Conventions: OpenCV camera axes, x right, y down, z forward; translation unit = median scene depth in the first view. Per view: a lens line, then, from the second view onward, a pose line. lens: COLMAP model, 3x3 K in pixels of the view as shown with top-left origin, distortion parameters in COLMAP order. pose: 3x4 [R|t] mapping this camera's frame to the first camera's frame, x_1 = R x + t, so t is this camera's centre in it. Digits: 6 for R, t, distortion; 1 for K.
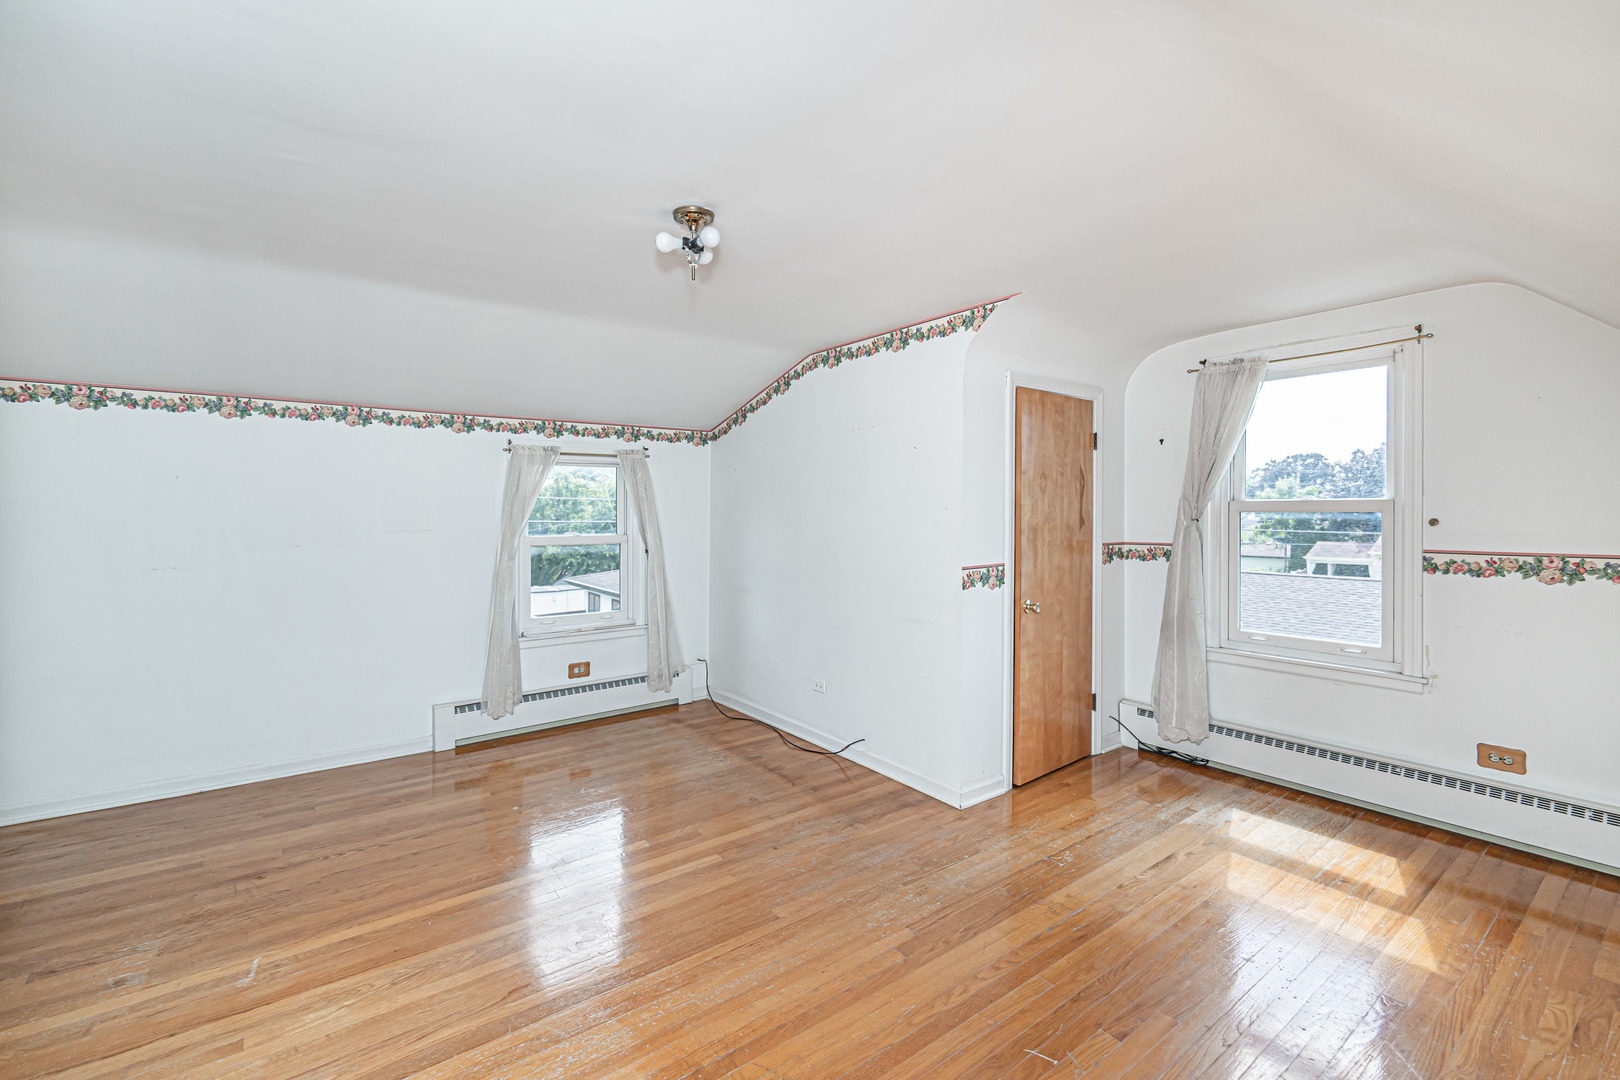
lens RADIAL K [[706.1, 0, 805.2], [0, 706.1, 522.6], [0, 0, 1]] dist [0.005348, -0.001118]
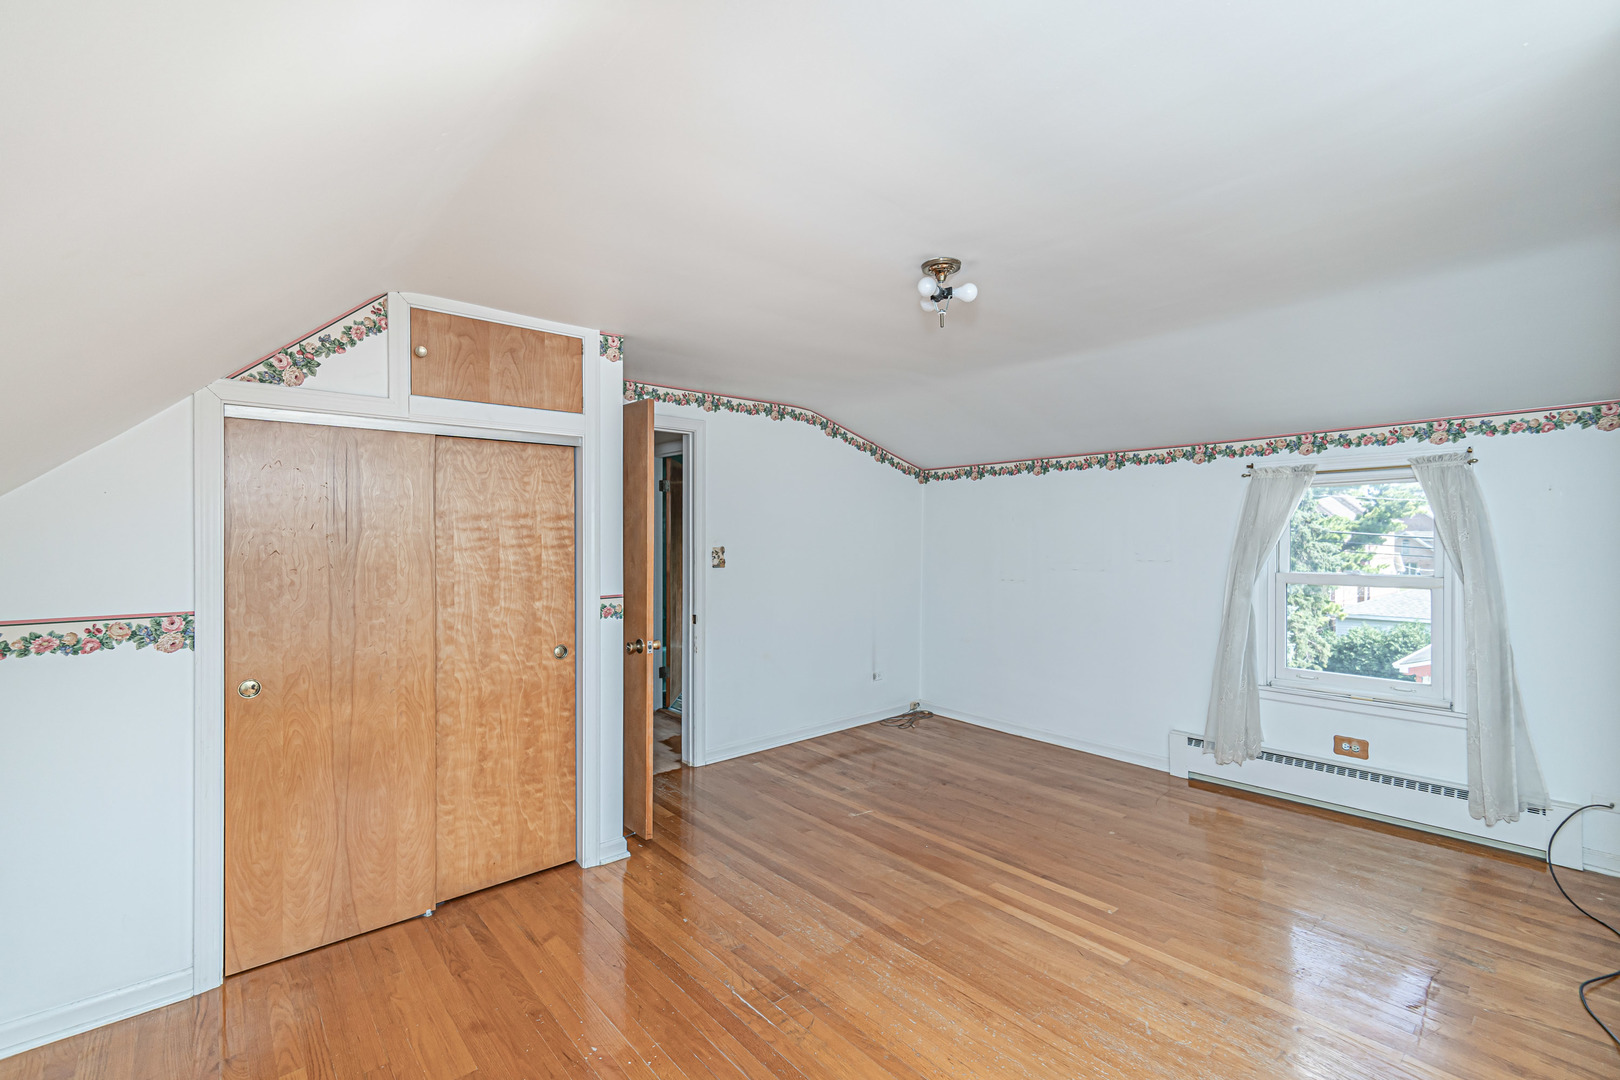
lens RADIAL K [[706.1, 0, 804.9], [0, 706.1, 541.1], [0, 0, 1]] dist [0.005348, -0.001118]
pose [[0.068533, 0.002493, -0.997646, 0.443398], [-0.016304, 0.999866, 0.001379, -0.010035], [0.997516, 0.016171, 0.068565, 0.364725]]
